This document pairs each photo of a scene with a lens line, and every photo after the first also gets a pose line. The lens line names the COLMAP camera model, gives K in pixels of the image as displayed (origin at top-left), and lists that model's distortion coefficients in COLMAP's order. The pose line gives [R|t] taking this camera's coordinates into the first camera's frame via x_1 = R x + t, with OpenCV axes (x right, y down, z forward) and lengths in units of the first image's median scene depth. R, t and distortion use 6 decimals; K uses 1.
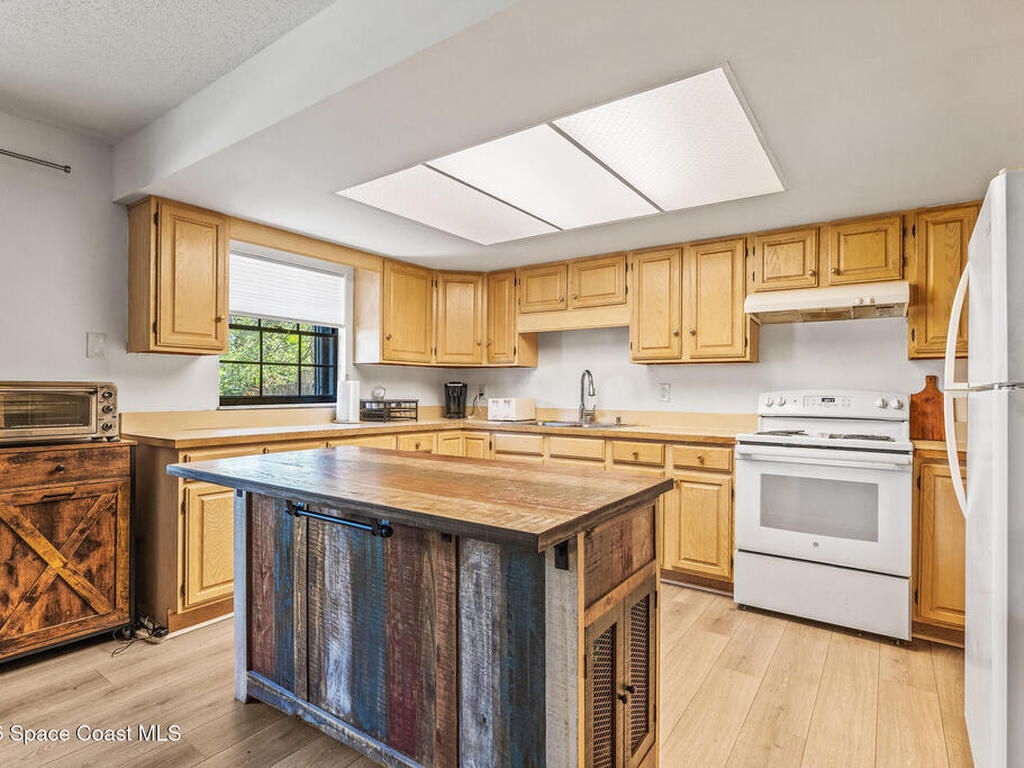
lens RADIAL K [[535.6, 0, 512.0], [0, 535.6, 384.0], [0, 0, 1]] dist [-0.003289, 0.000616]
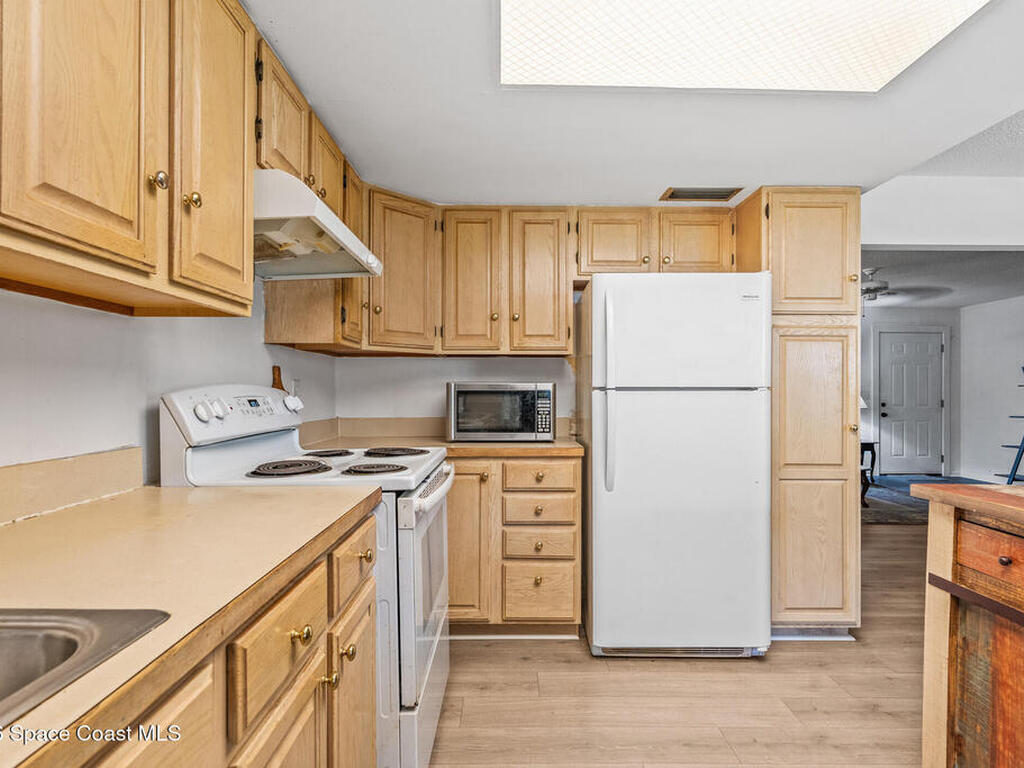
lens RADIAL K [[552.7, 0, 514.8], [0, 552.7, 385.7], [0, 0, 1]] dist [-0.002201, -0.000046]
pose [[-0.586849, -0.006191, 0.809673, -0.043022], [-0.019408, 0.999791, -0.006423, 0.010189], [-0.809464, -0.019483, -0.586846, 1.134200]]
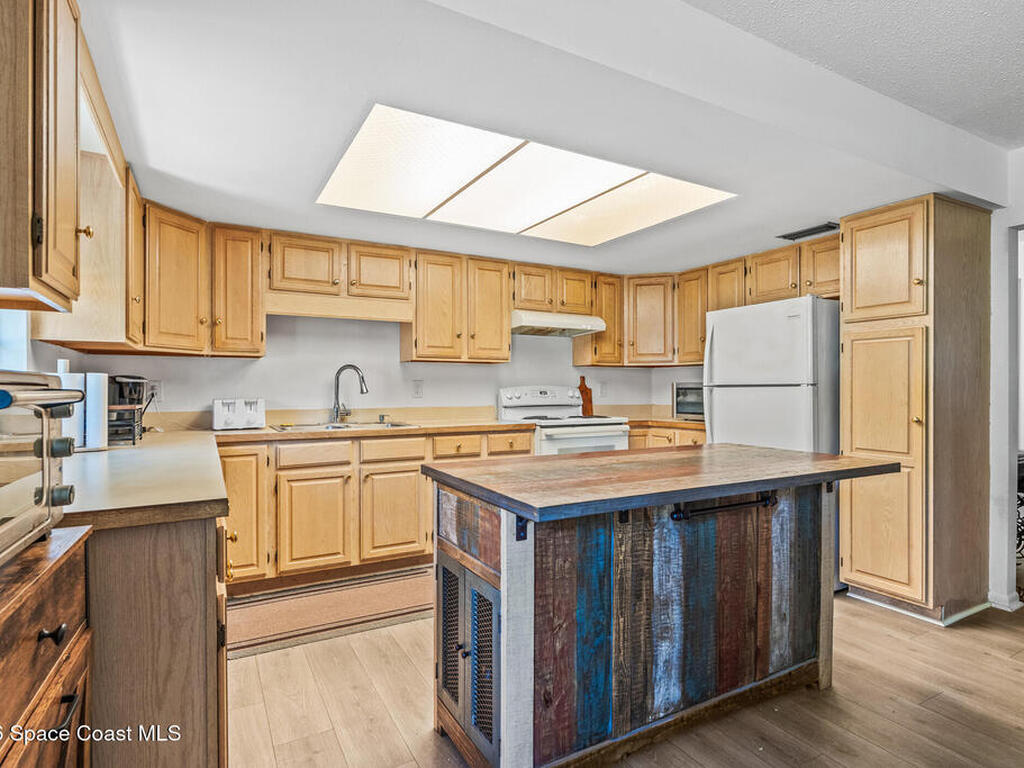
lens RADIAL K [[561.6, 0, 512.0], [0, 561.6, 384.0], [0, 0, 1]] dist [-0.000454, 0.000083]
pose [[0.435089, -0.002615, 0.900384, -0.768604], [-0.006830, 0.999957, 0.006205, -0.001991], [-0.900362, -0.008850, 0.435052, 0.444405]]
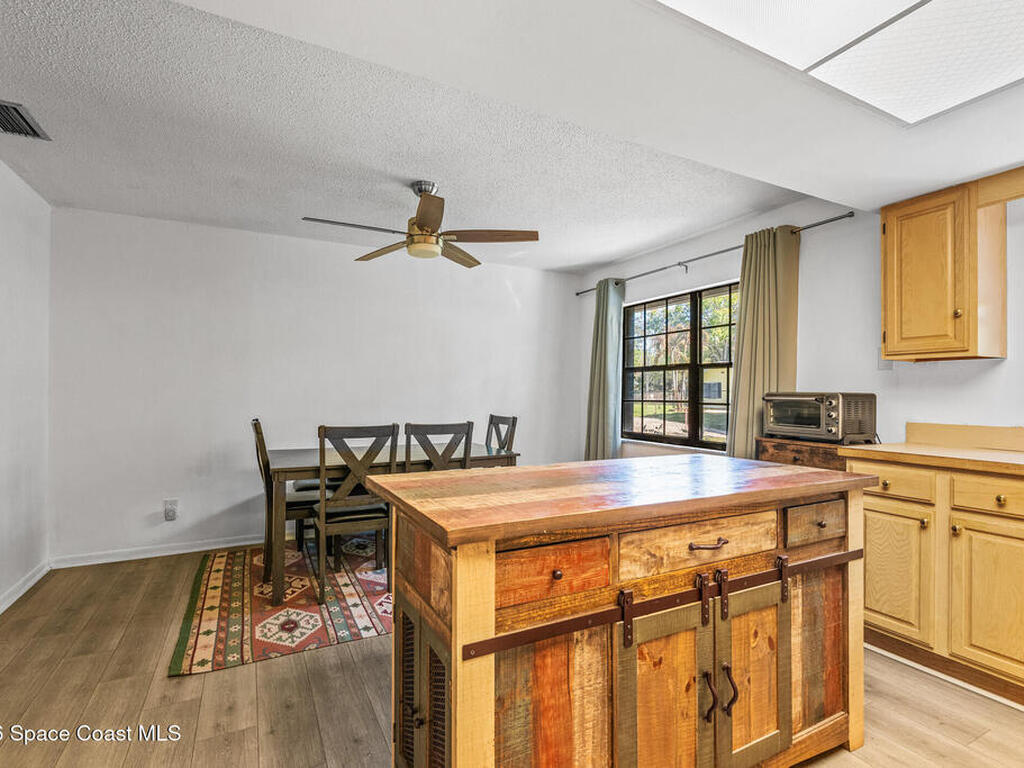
lens RADIAL K [[510.7, 0, 512.7], [0, 510.7, 386.7], [0, 0, 1]] dist [-0.003648, -0.000705]
pose [[-0.457137, -0.021506, -0.889136, 0.432591], [-0.000924, 0.999719, -0.023706, 0.008876], [0.889396, -0.010015, -0.457028, 0.707340]]
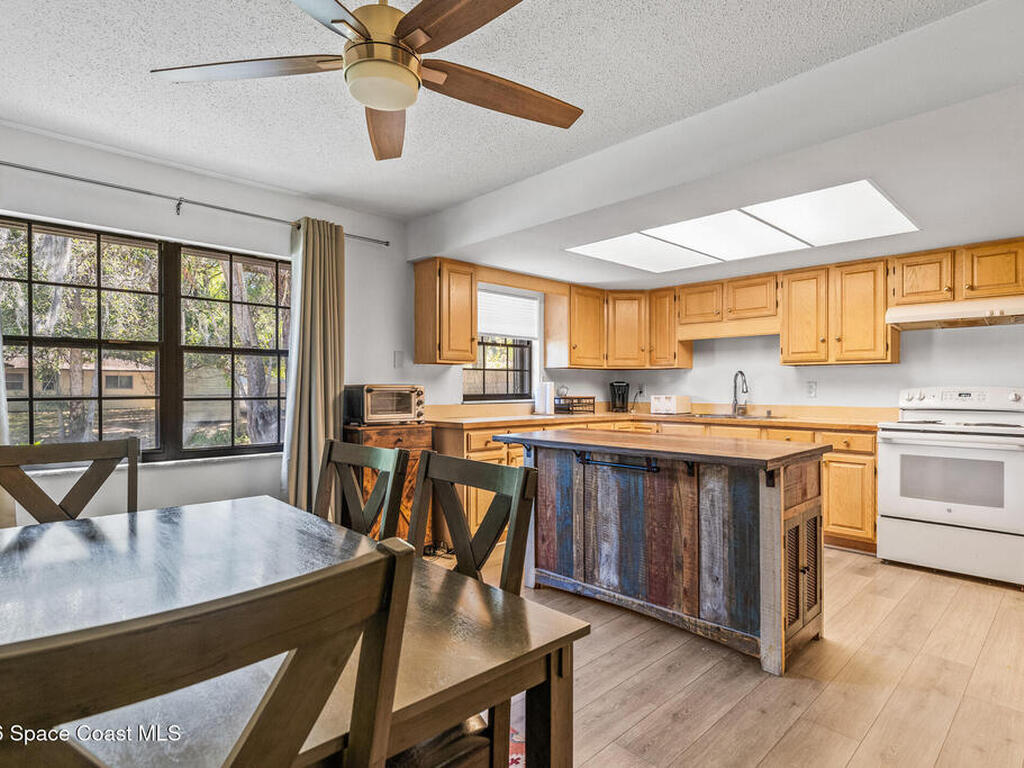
lens RADIAL K [[552.7, 0, 514.8], [0, 552.7, 385.7], [0, 0, 1]] dist [-0.002201, -0.000046]
pose [[0.982263, -0.007176, -0.187372, -0.157302], [0.008250, 0.999954, 0.004952, -0.004704], [0.187327, -0.006410, 0.982277, -0.386474]]
